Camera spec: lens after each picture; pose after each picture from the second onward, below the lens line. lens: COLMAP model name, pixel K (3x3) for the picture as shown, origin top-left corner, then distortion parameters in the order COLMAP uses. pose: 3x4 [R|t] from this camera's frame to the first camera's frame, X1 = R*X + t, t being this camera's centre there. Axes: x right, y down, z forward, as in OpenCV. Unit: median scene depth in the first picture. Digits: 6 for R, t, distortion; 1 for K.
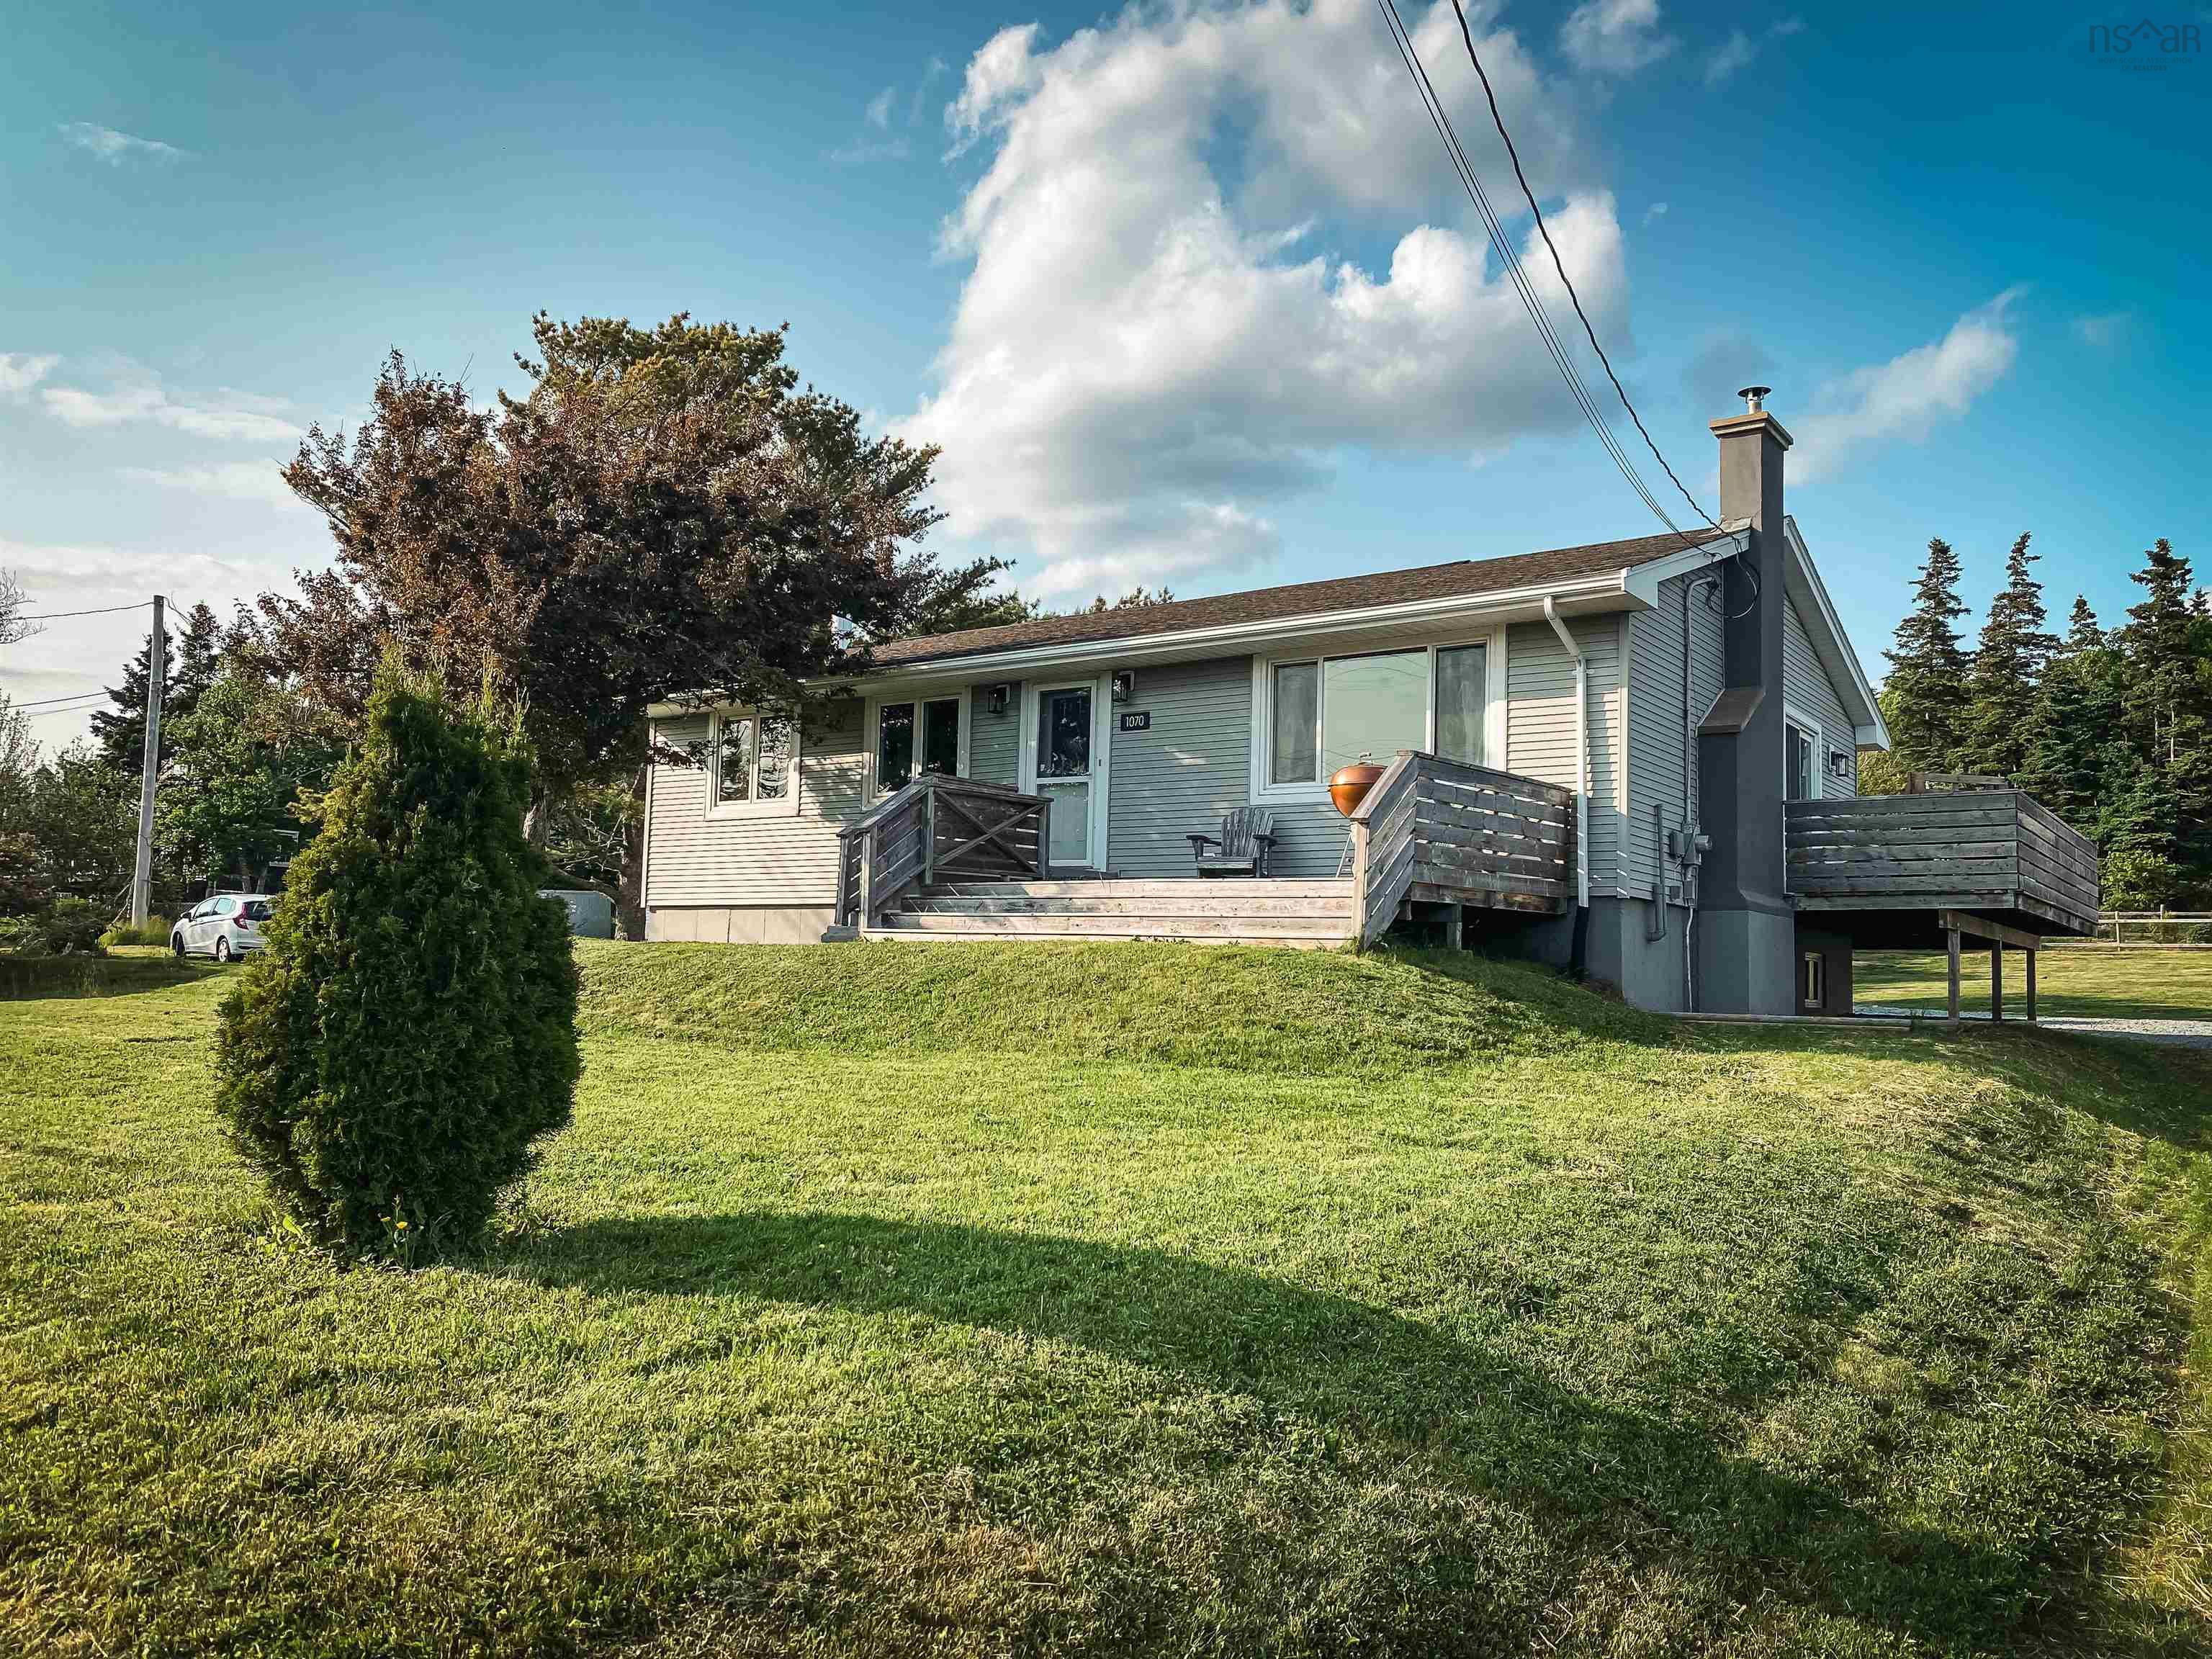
lens RADIAL K [[1668.9, 0, 1105.3], [0, 1668.9, 828.9], [0, 0, 1]] dist [-0.005594, -0.000741]
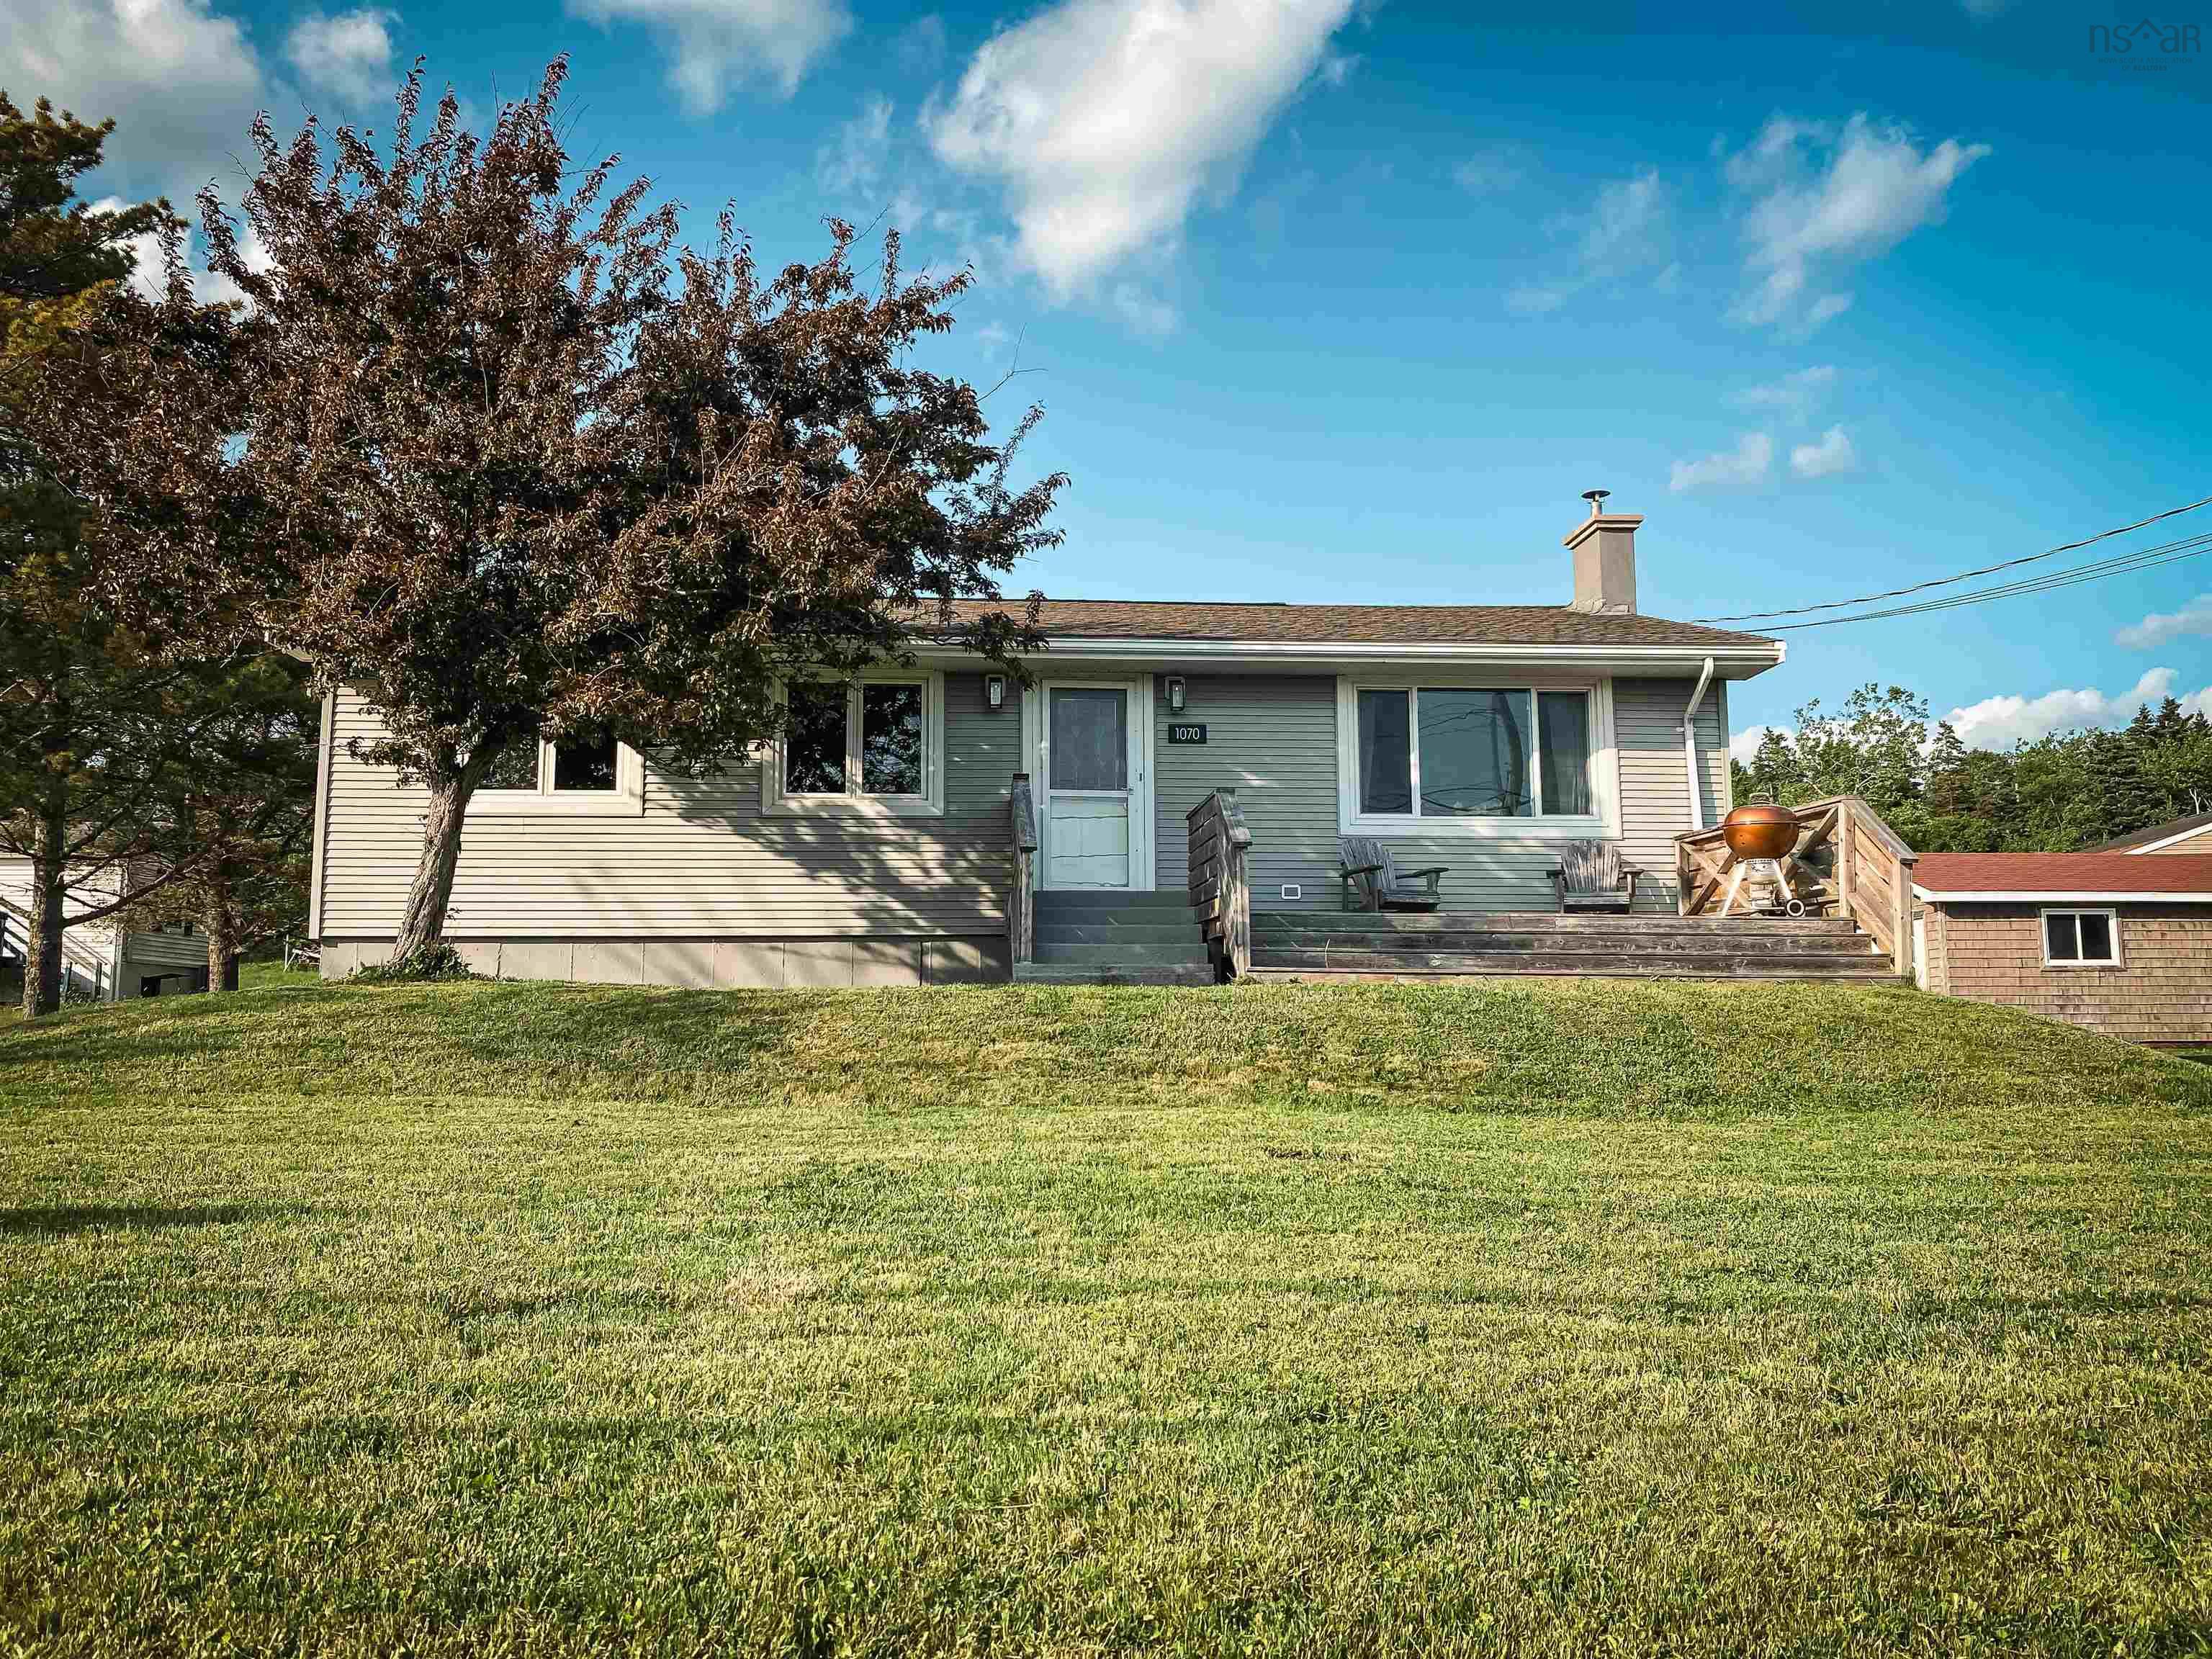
lens RADIAL K [[1668.9, 0, 1105.4], [0, 1668.9, 830.8], [0, 0, 1]] dist [-0.005594, -0.000741]
pose [[0.747383, 0.053484, 0.662237, -0.624703], [-0.034285, 0.998531, -0.041951, 0.026836], [-0.663508, 0.008649, 0.748119, 0.383626]]
